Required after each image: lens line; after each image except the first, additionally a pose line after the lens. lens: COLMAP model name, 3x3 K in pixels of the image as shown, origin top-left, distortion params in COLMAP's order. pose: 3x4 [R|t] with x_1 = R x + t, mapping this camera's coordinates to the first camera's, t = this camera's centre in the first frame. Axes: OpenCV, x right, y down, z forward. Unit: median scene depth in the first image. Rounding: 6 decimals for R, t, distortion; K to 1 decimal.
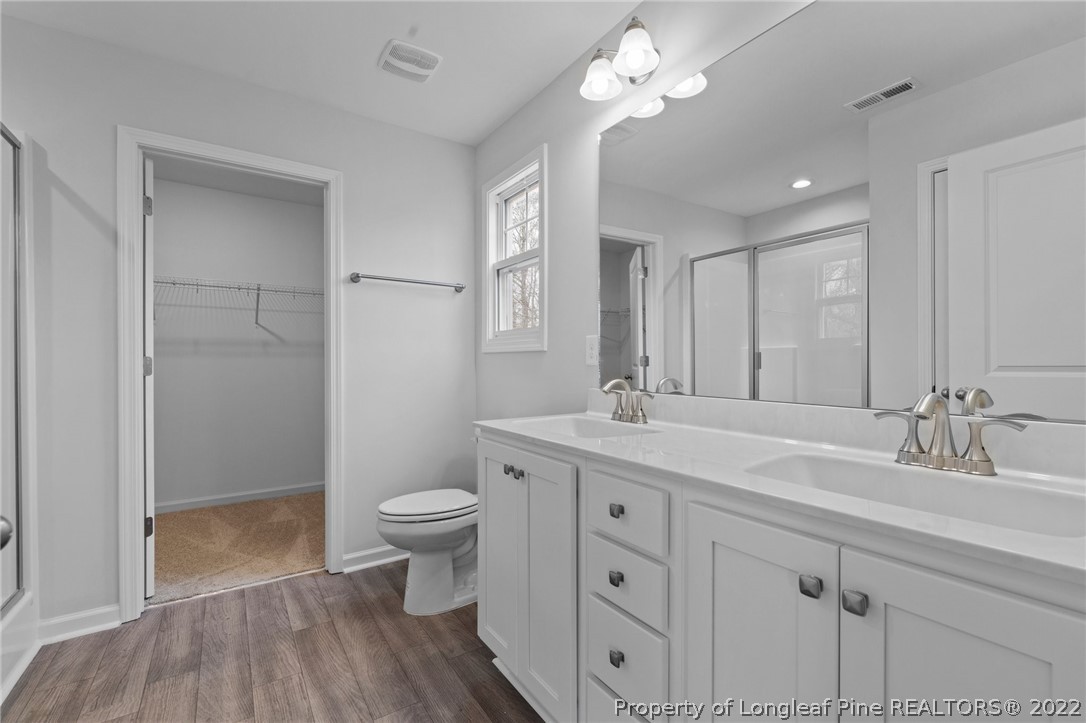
lens RADIAL K [[467.4, 0, 540.6], [0, 467.4, 363.2], [0, 0, 1]] dist [0.002711, -0.000431]
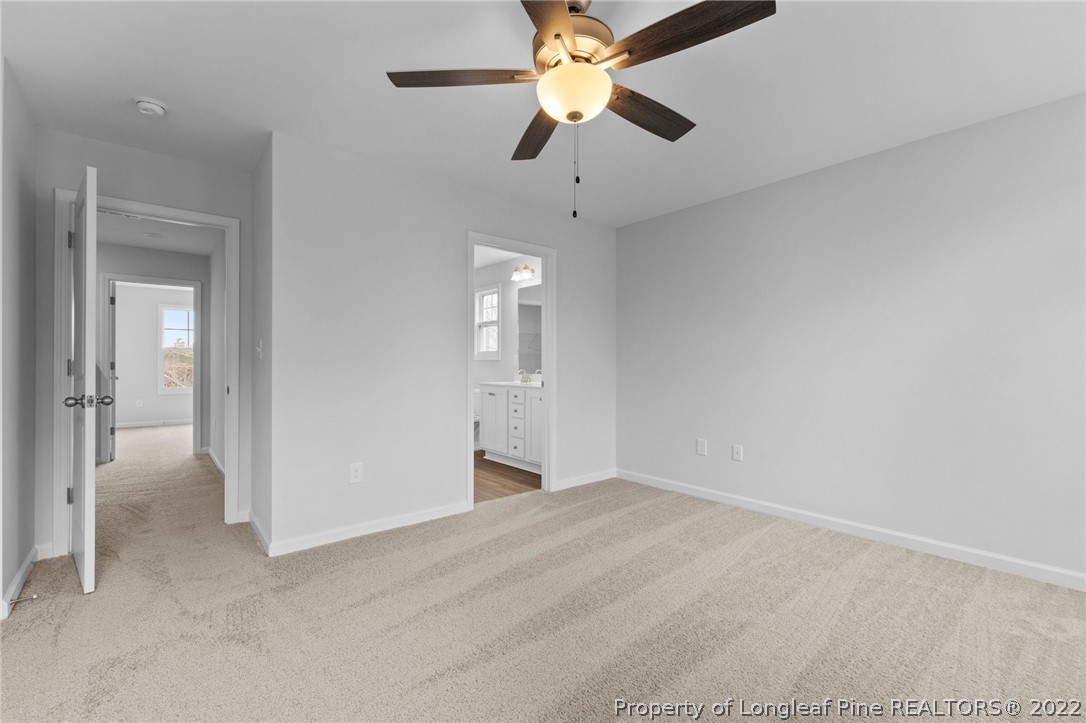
lens RADIAL K [[467.4, 0, 545.3], [0, 467.4, 362.8], [0, 0, 1]] dist [0.002711, -0.000431]
pose [[0.993711, 0.001038, 0.111975, -0.028567], [-0.000516, 0.999989, -0.004694, 0.000977], [-0.111978, 0.004607, 0.993700, -1.604949]]
